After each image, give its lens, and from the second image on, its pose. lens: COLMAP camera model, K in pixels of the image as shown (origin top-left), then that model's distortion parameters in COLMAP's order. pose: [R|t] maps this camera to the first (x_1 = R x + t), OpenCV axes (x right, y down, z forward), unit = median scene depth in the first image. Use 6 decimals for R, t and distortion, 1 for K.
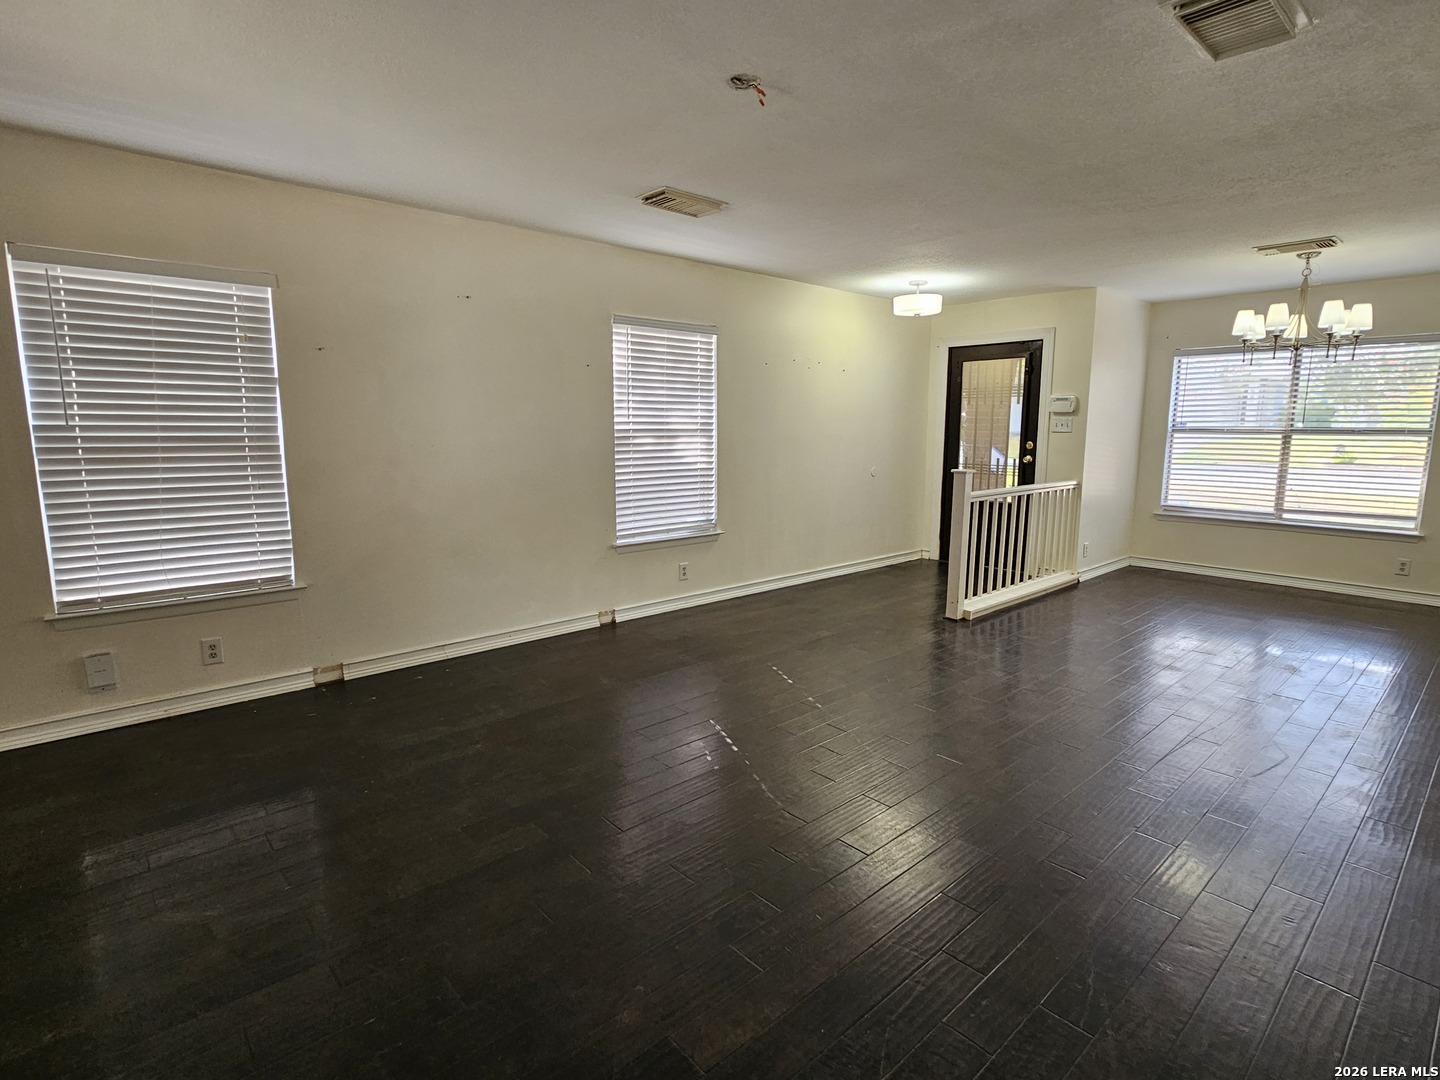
lens RADIAL K [[742.2, 0, 727.2], [0, 742.2, 537.8], [0, 0, 1]] dist [-0.000223, -0.000961]
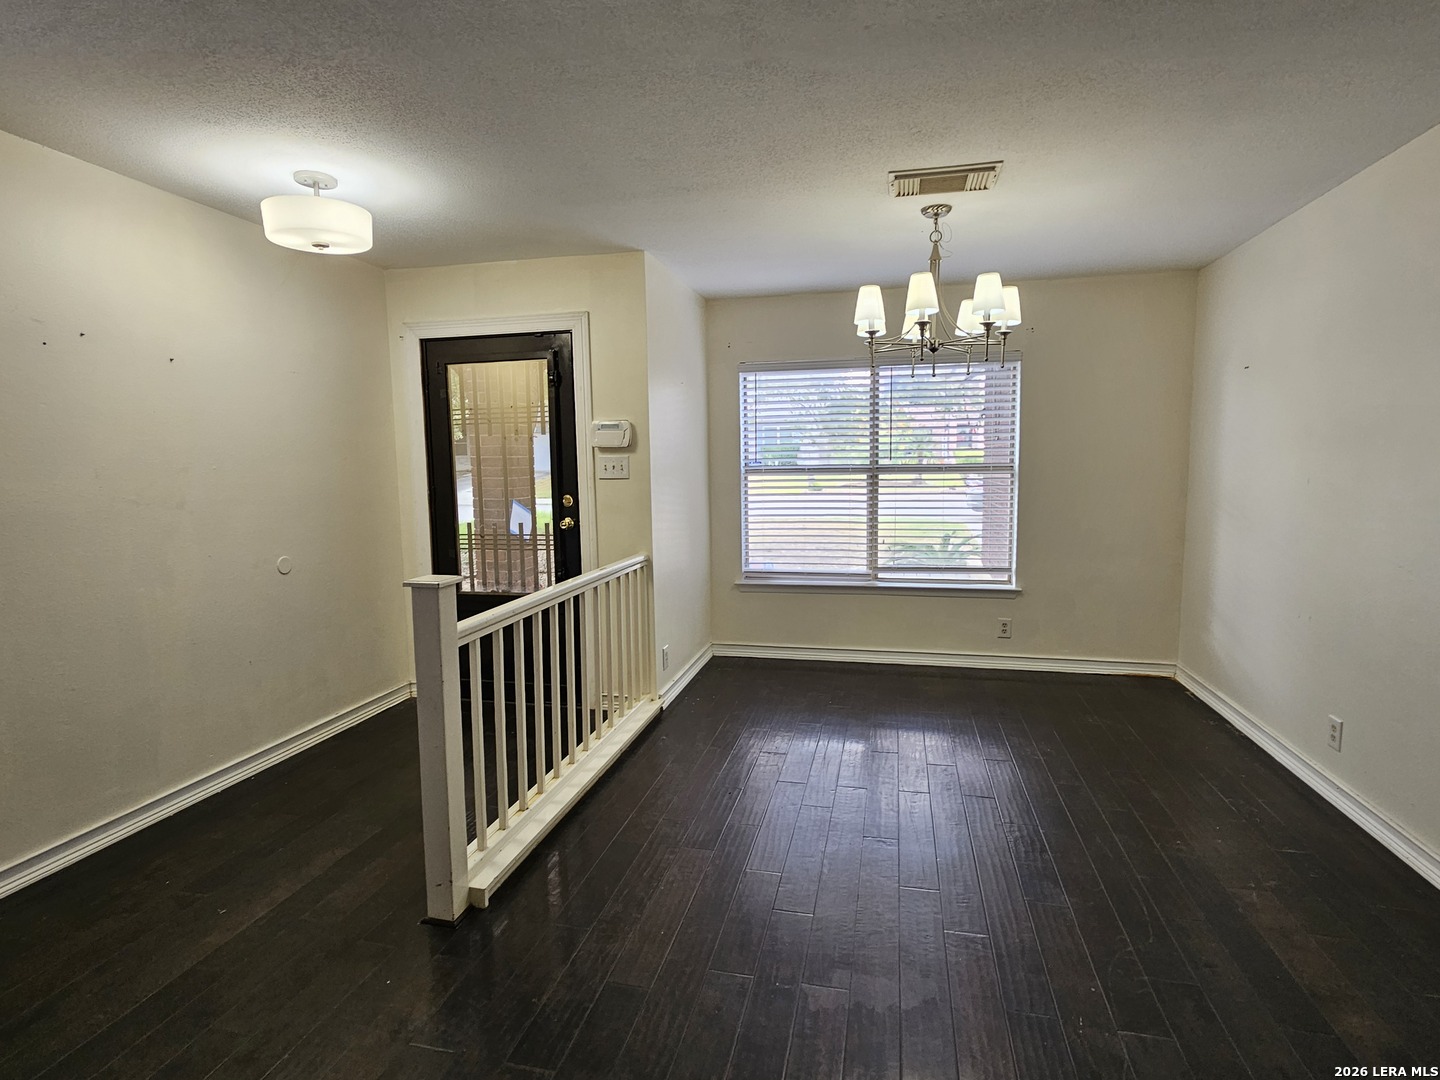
lens RADIAL K [[742.2, 0, 727.2], [0, 742.2, 537.8], [0, 0, 1]] dist [-0.000223, -0.000961]
pose [[0.821834, -0.073350, 0.564986, 0.165466], [0.102584, 0.994521, -0.020104, -0.067977], [-0.560416, 0.074480, 0.824855, 0.418527]]
